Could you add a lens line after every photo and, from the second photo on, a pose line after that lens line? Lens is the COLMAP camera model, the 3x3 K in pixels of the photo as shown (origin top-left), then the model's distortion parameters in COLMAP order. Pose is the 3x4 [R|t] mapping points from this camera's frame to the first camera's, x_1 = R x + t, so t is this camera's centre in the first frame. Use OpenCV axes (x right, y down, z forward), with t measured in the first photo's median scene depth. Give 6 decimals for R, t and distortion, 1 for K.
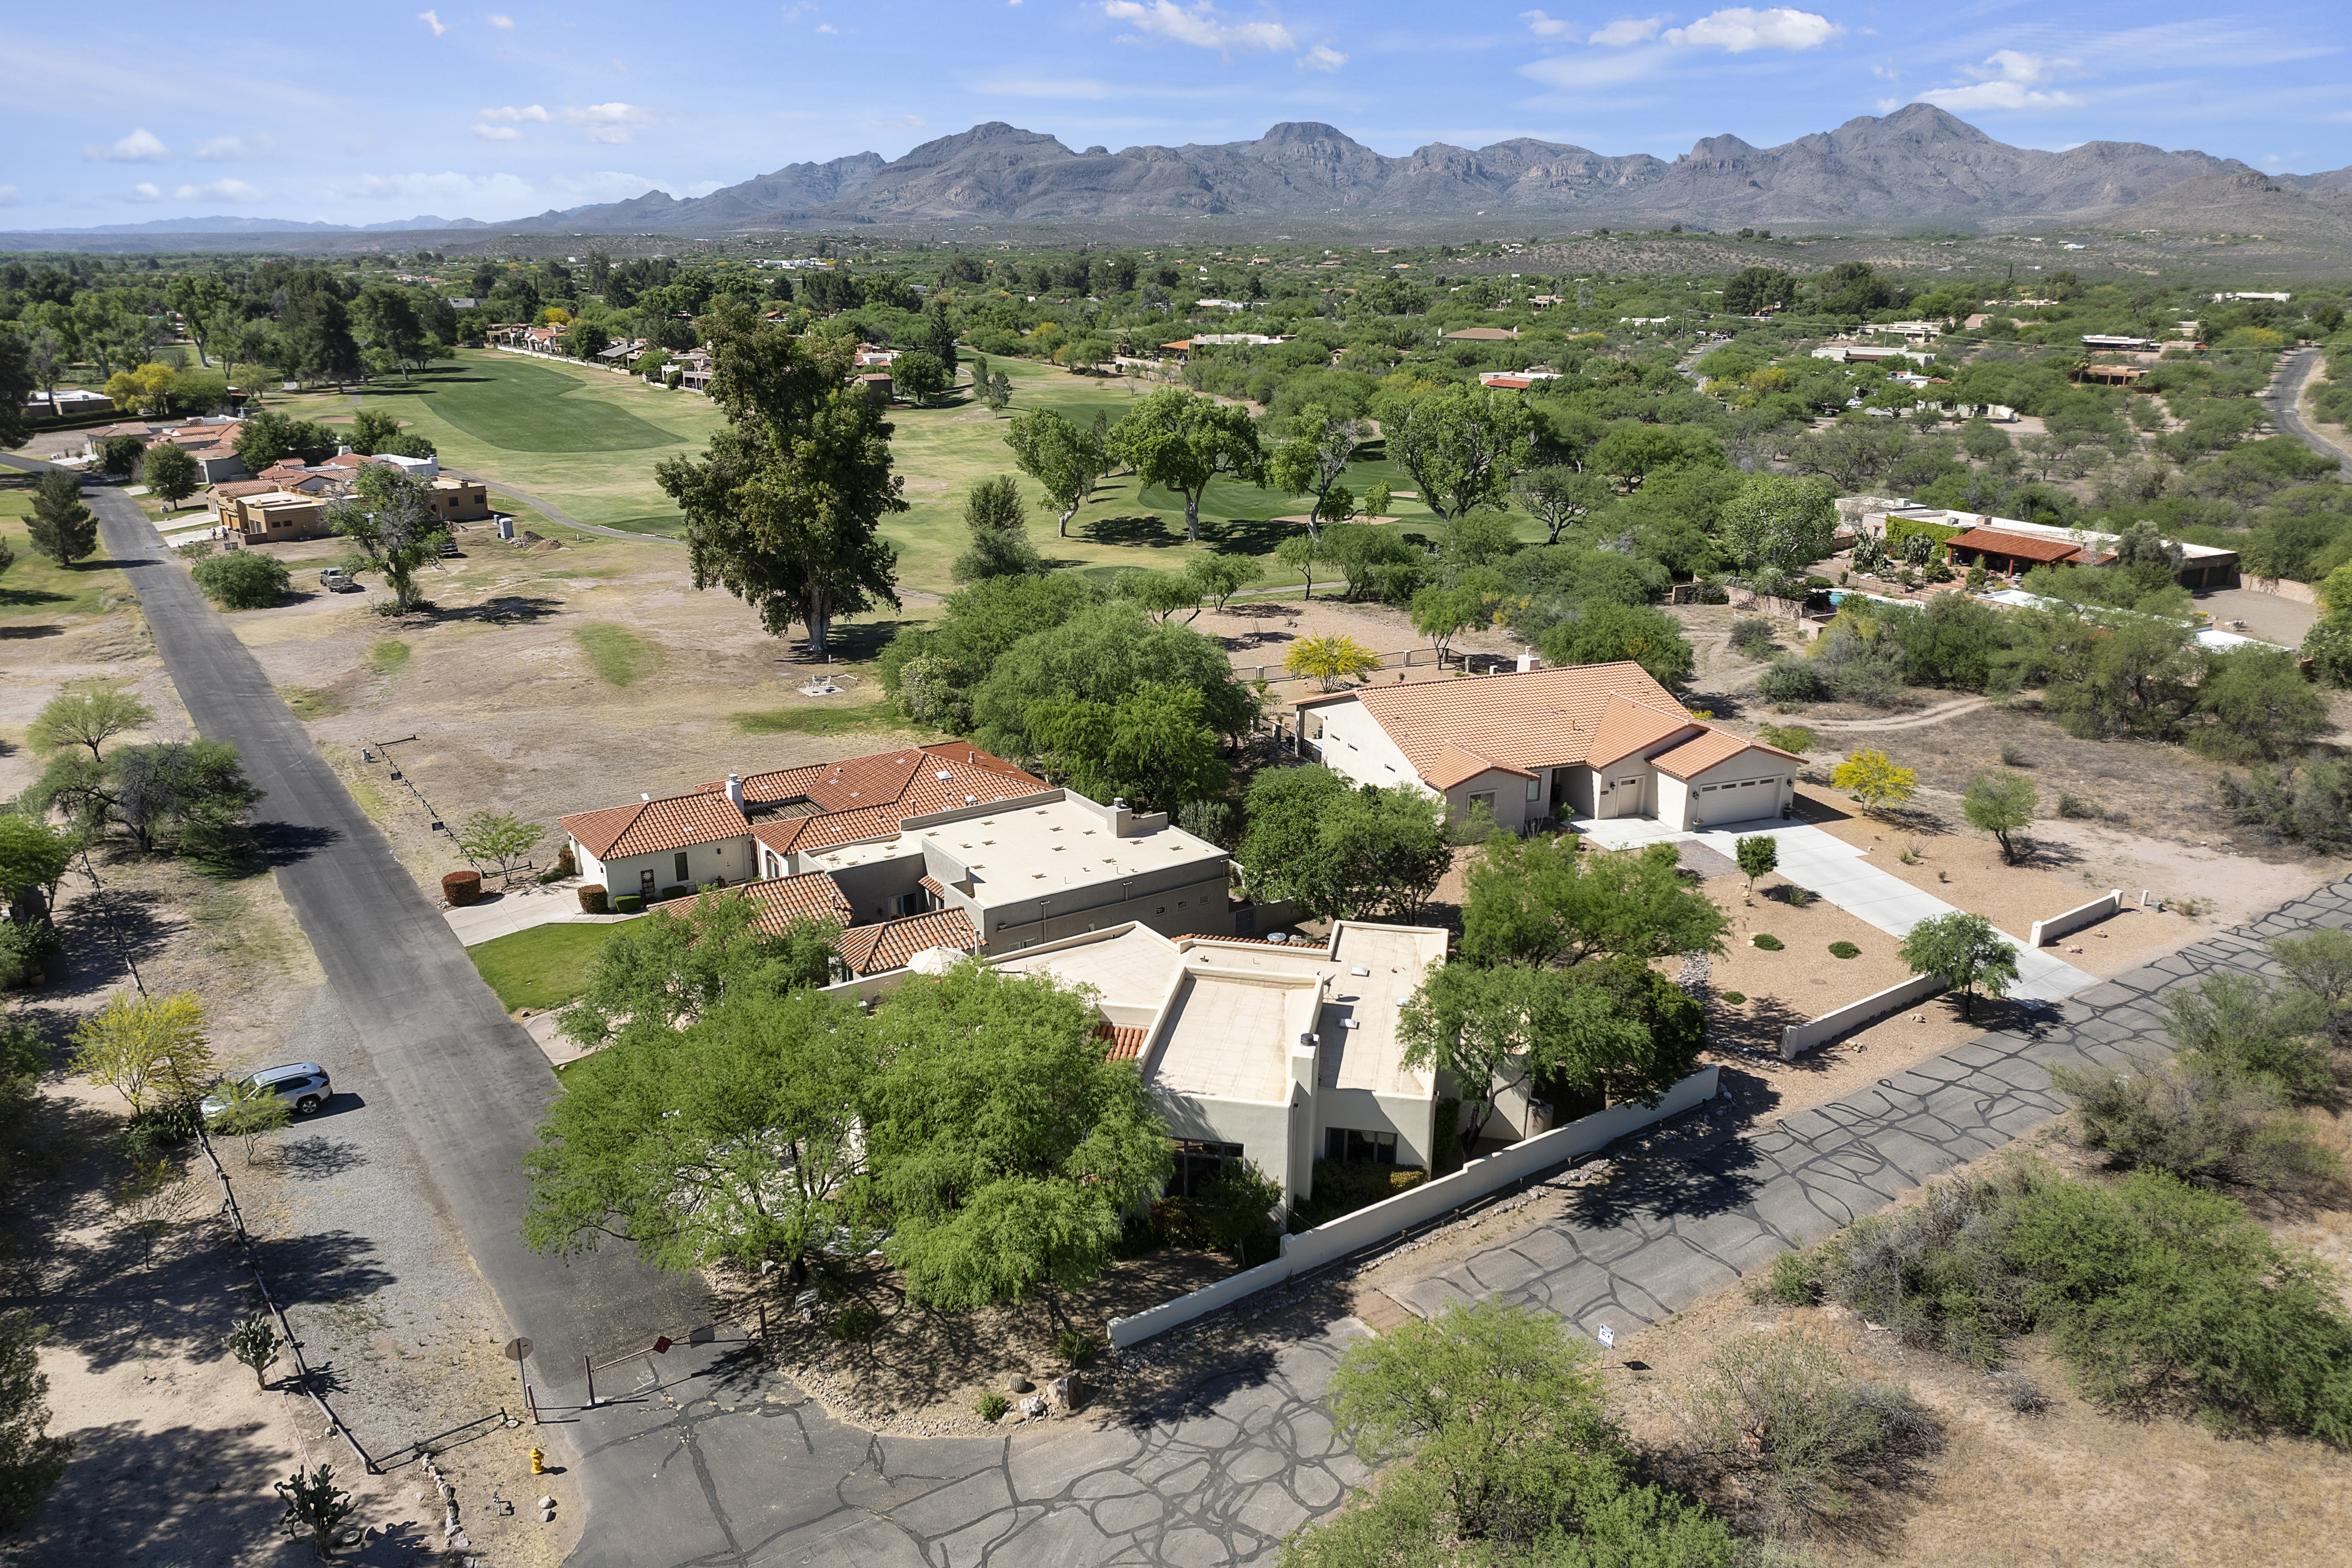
lens RADIAL K [[1684.2, 0, 1176.0], [0, 1684.2, 784.0], [0, 0, 1]] dist [-0.038081, 0.003132]
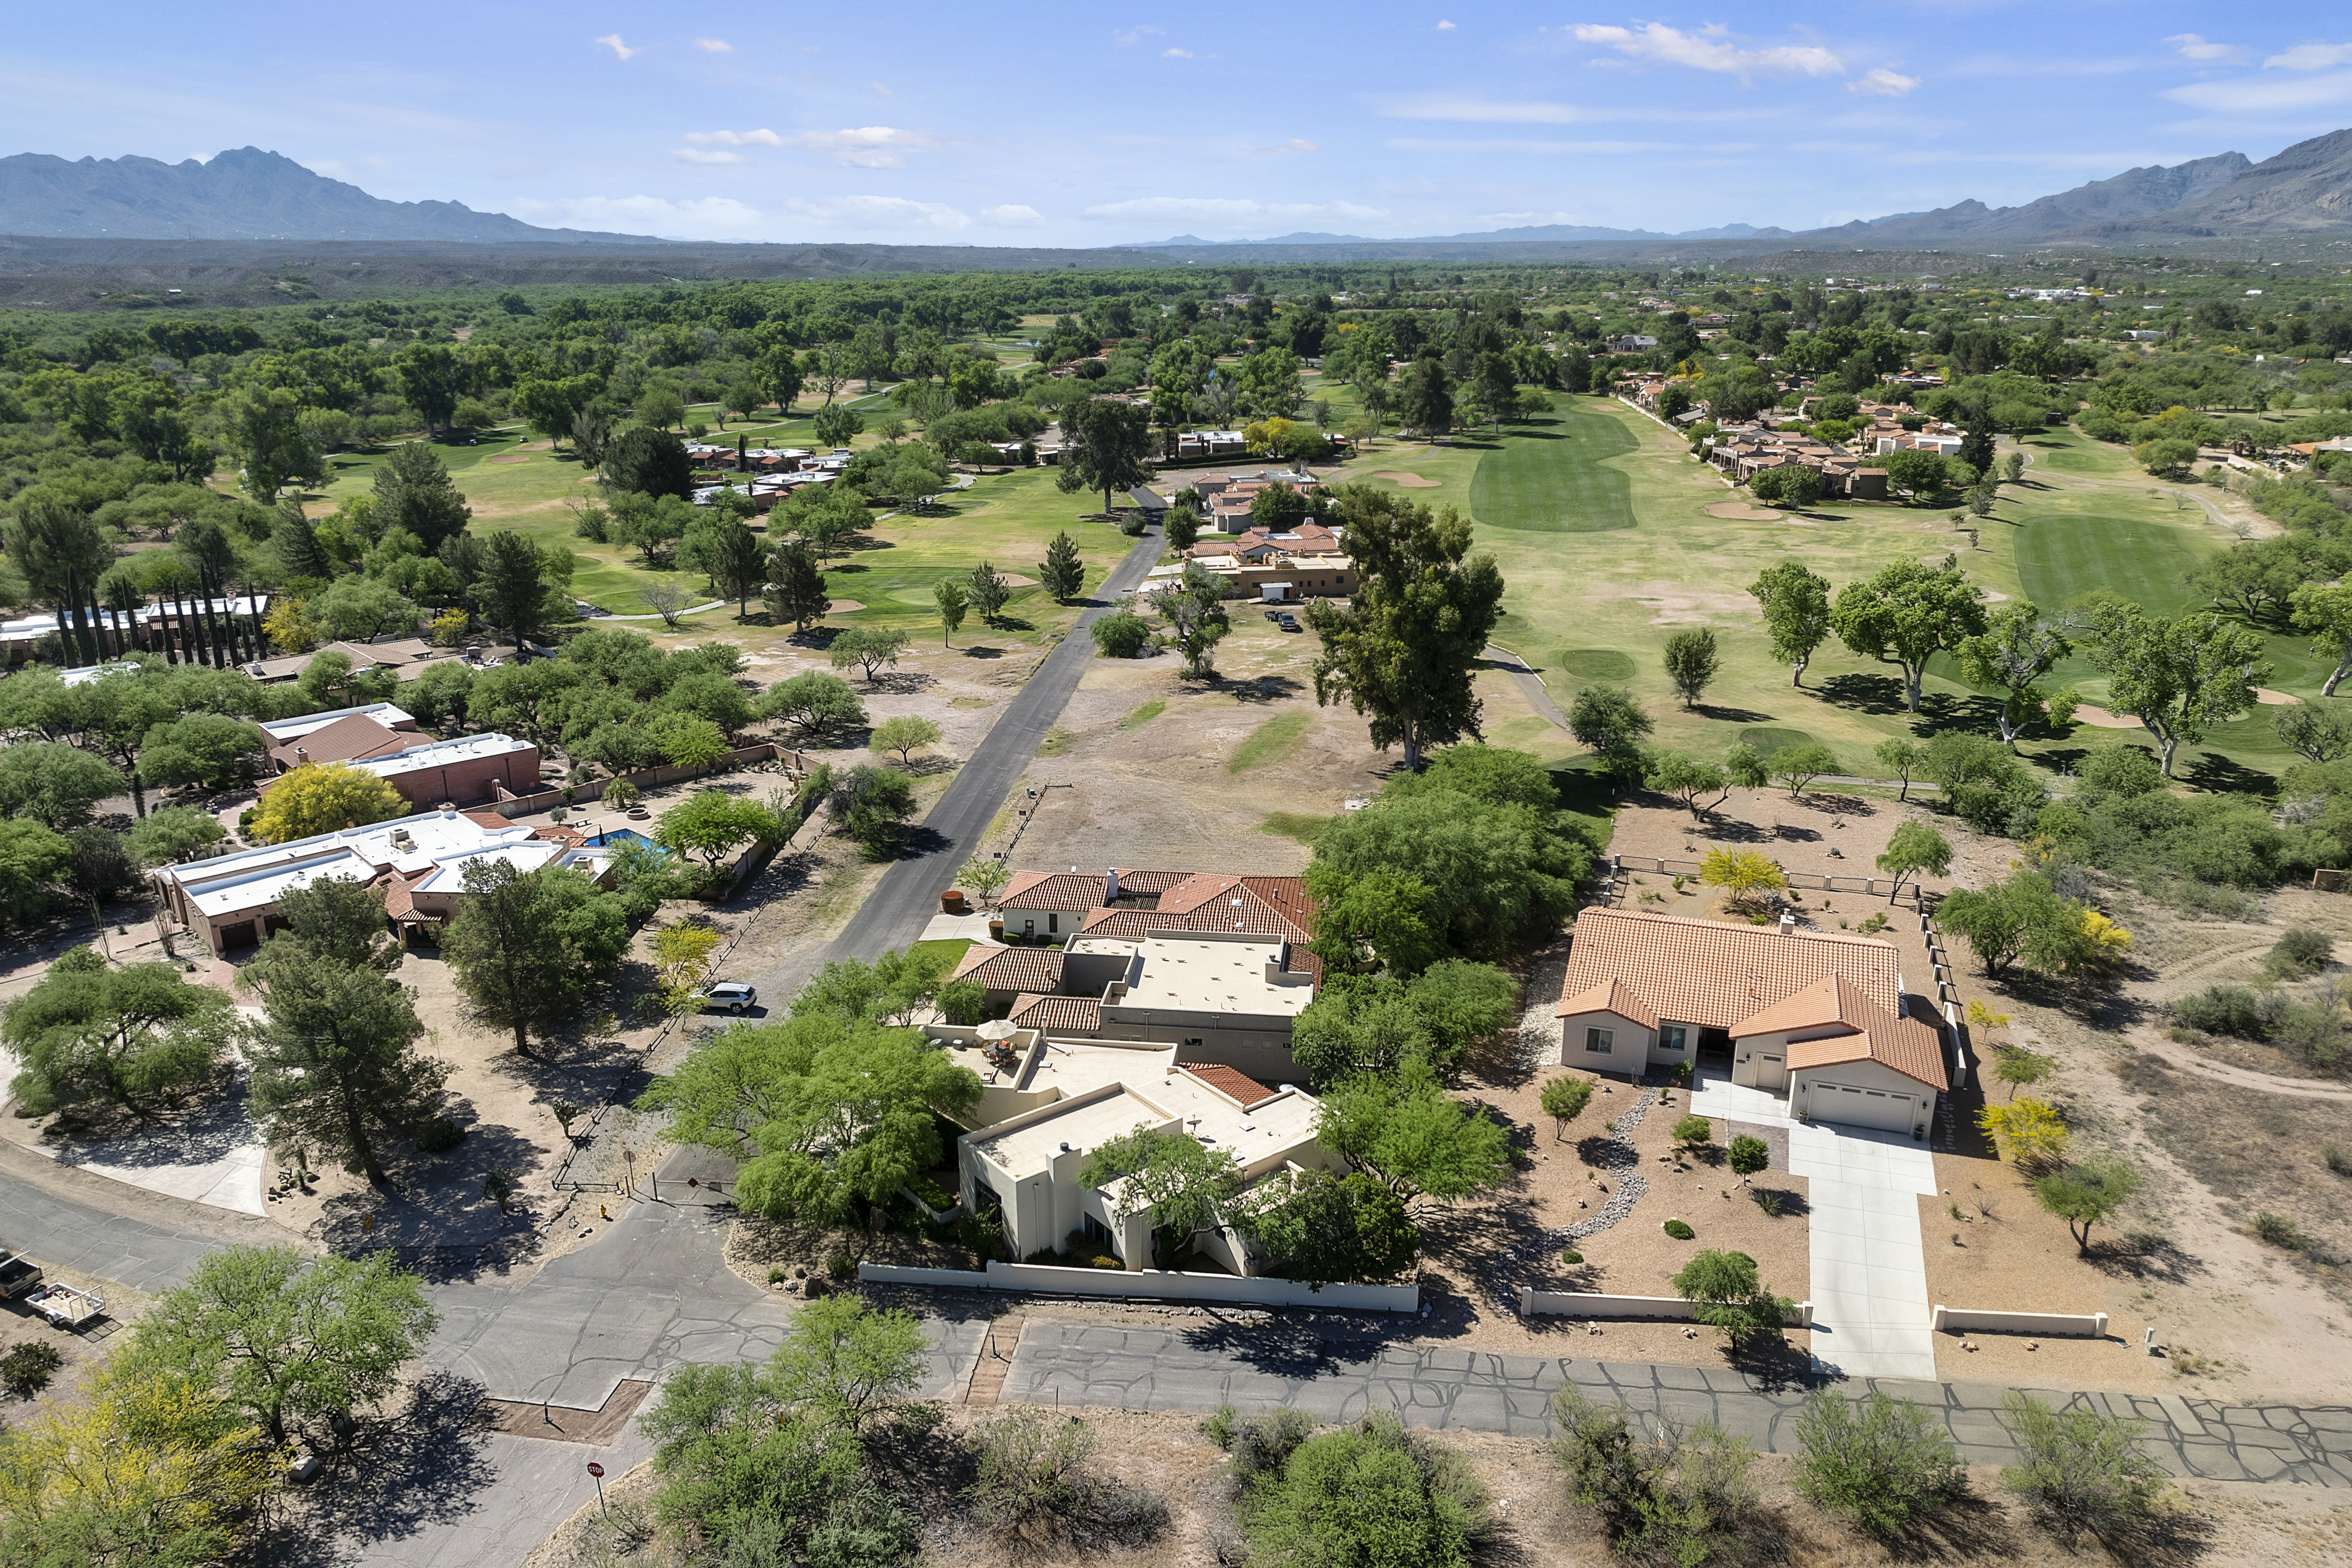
lens RADIAL K [[1684.2, 0, 1176.0], [0, 1684.2, 784.0], [0, 0, 1]] dist [-0.038081, 0.003132]
pose [[0.753791, 0.189457, -0.629210, 0.491926], [-0.191357, 0.979324, 0.065633, -0.133621], [0.628634, 0.070931, 0.774460, -0.054288]]
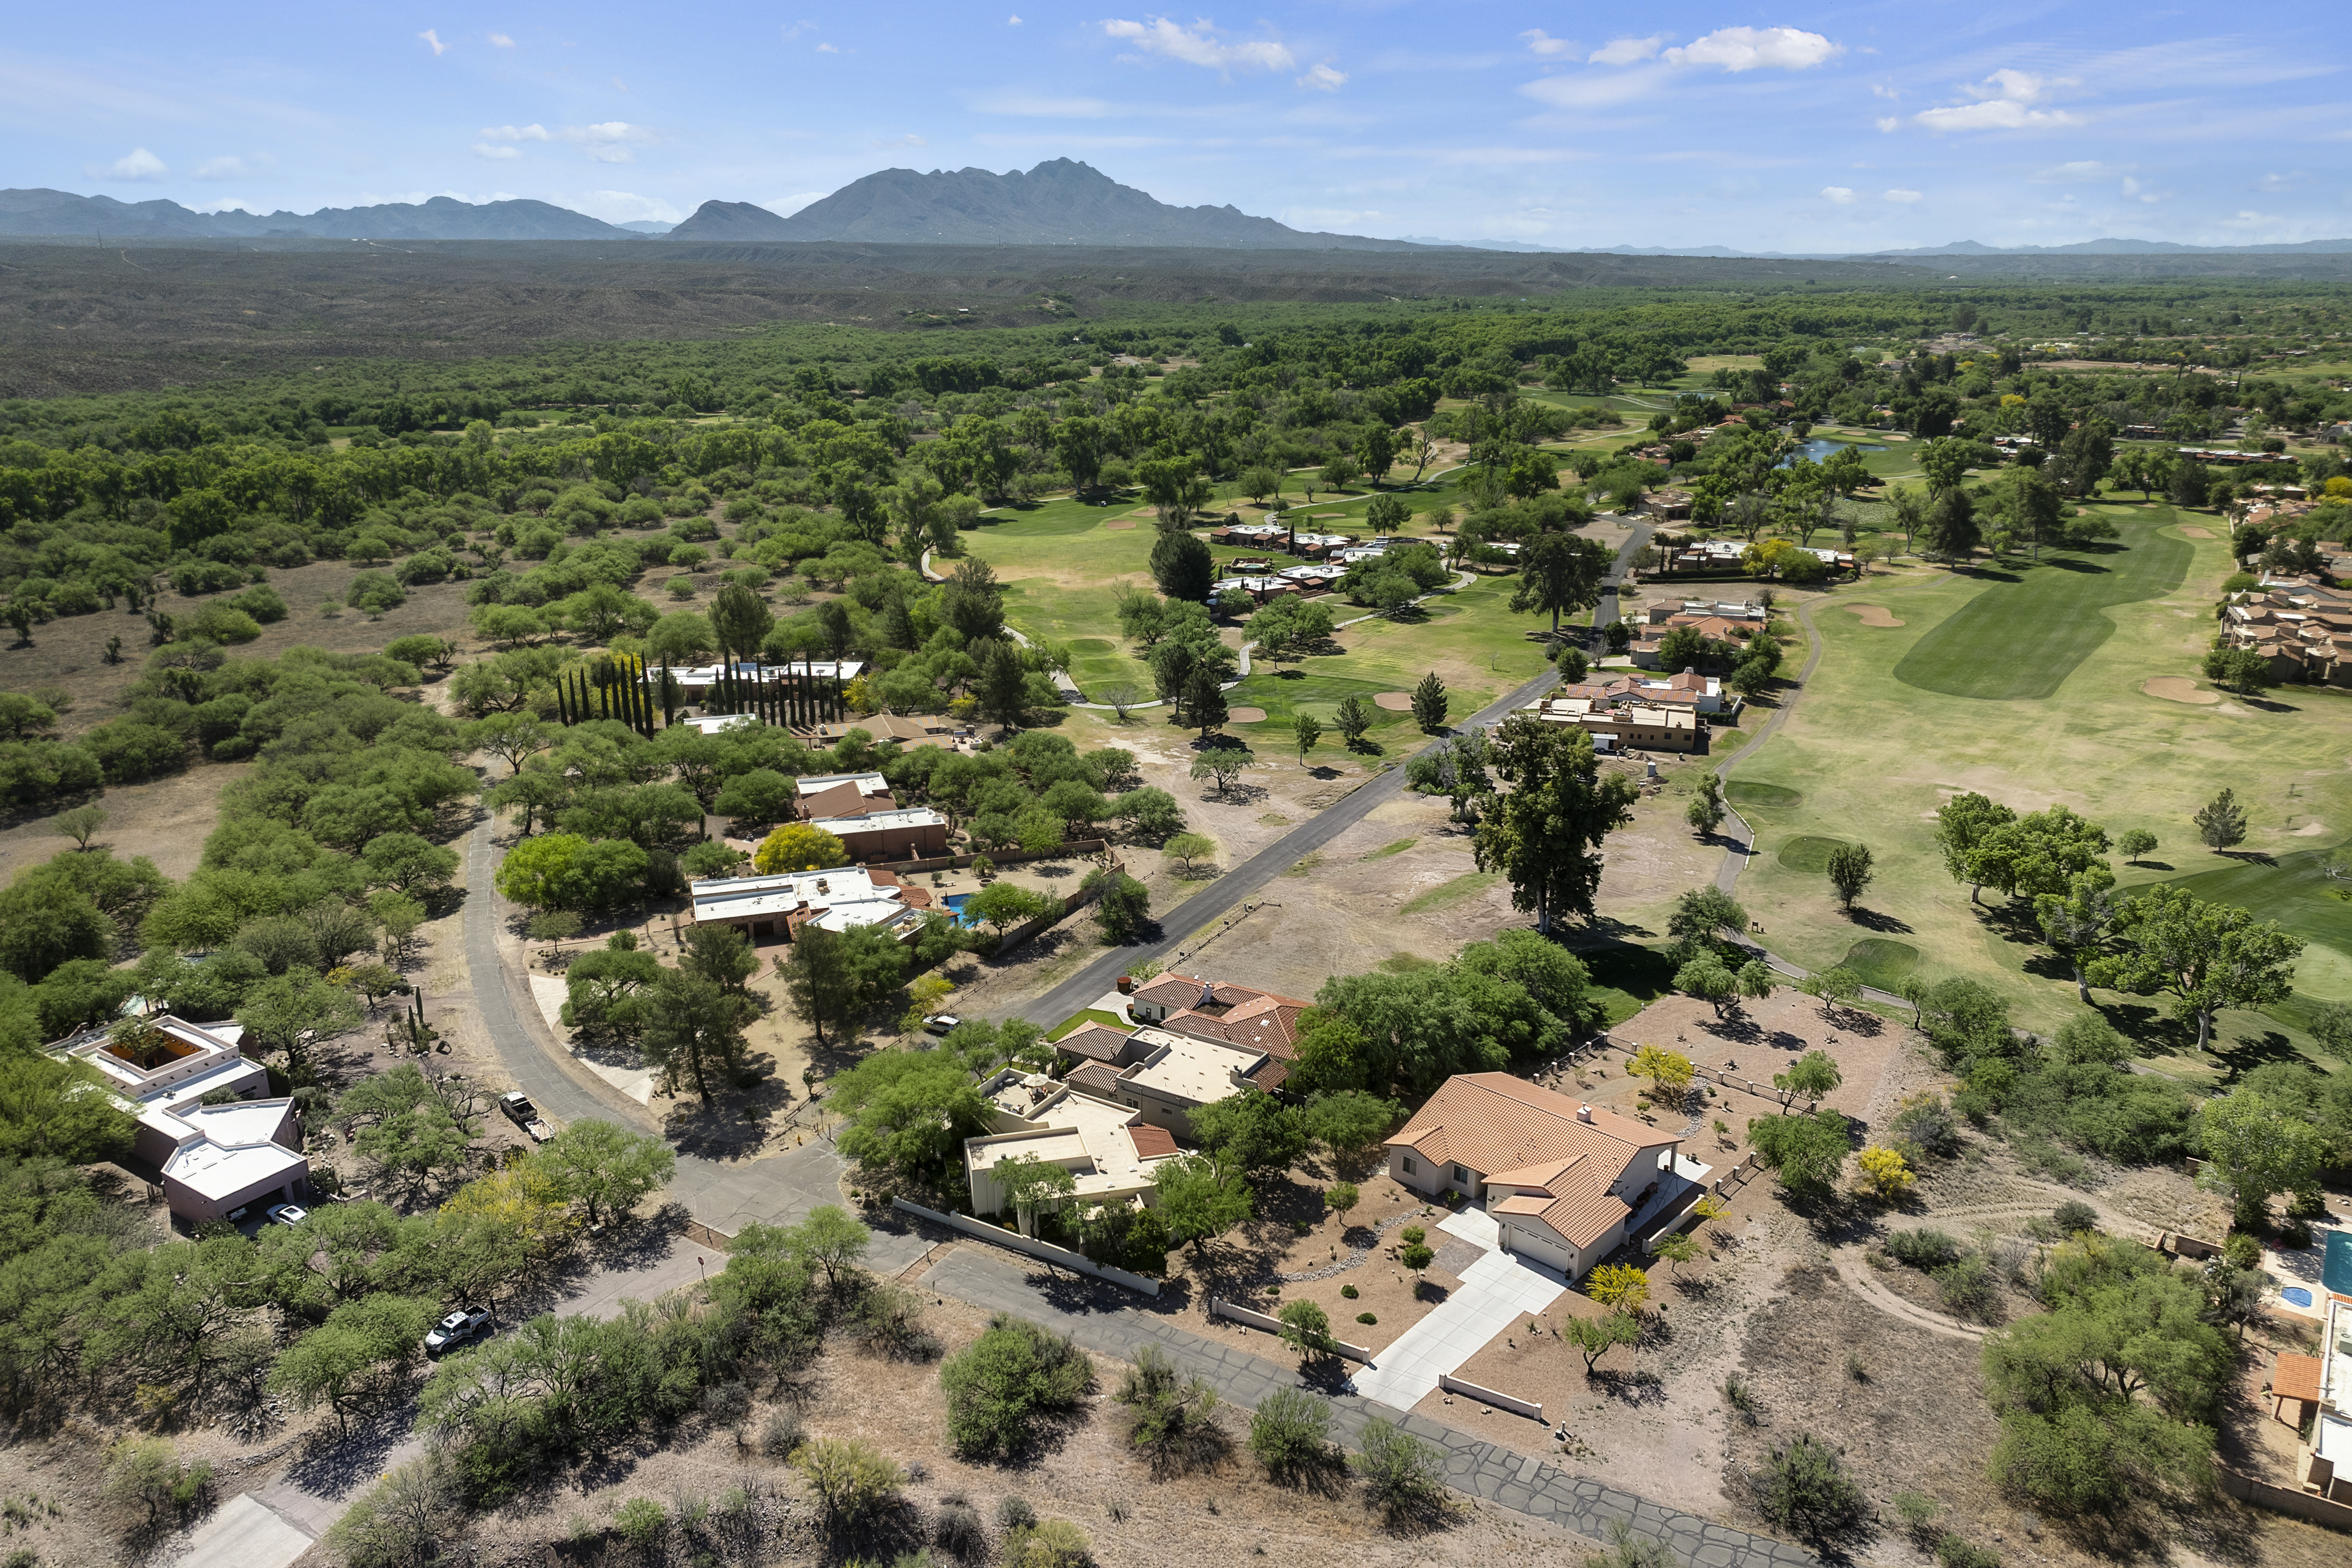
lens RADIAL K [[1662.3, 0, 1176.0], [0, 1662.3, 784.0], [0, 0, 1]] dist [-0.025804, -0.000645]
pose [[0.422671, 0.265359, -0.866565, 1.079675], [-0.271220, 0.949389, 0.158432, -0.416727], [0.864748, 0.168065, 0.473249, -0.036995]]
